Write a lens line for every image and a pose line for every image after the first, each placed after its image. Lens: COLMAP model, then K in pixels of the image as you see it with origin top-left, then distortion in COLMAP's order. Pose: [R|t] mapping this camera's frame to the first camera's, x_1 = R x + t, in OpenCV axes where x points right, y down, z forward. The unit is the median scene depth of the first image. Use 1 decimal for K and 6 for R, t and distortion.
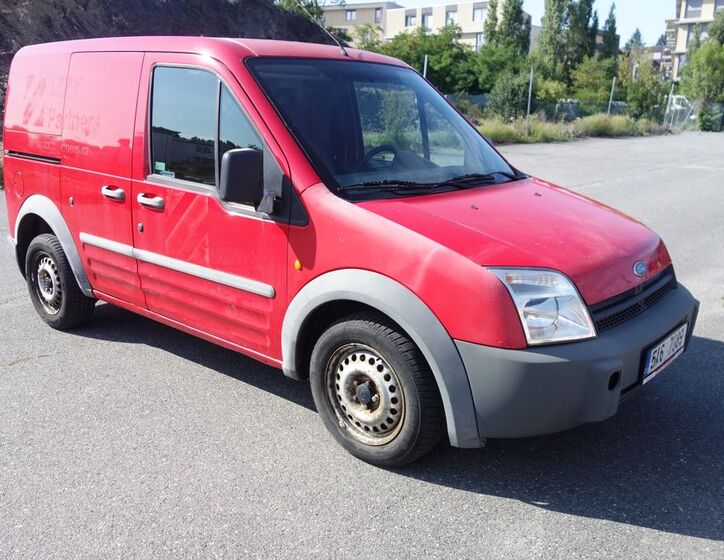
lens RADIAL K [[669.7, 0, 358.7], [0, 669.7, 279.9], [0, 0, 1]] dist [0.011624, -0.004063]
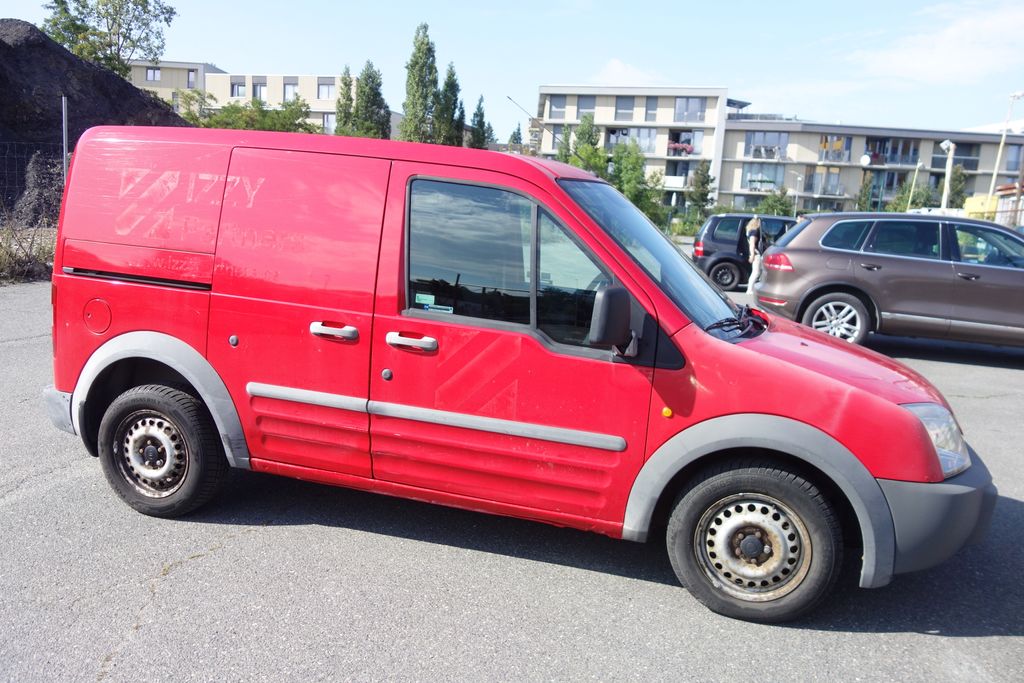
lens RADIAL K [[829.6, 0, 501.4], [0, 829.6, 342.0], [0, 0, 1]] dist [0.009174, -0.003728]
pose [[0.916306, -0.020479, 0.399954, -0.527241], [0.053166, 0.996072, -0.070804, -0.035034], [-0.396933, 0.086142, 0.913796, 0.036411]]
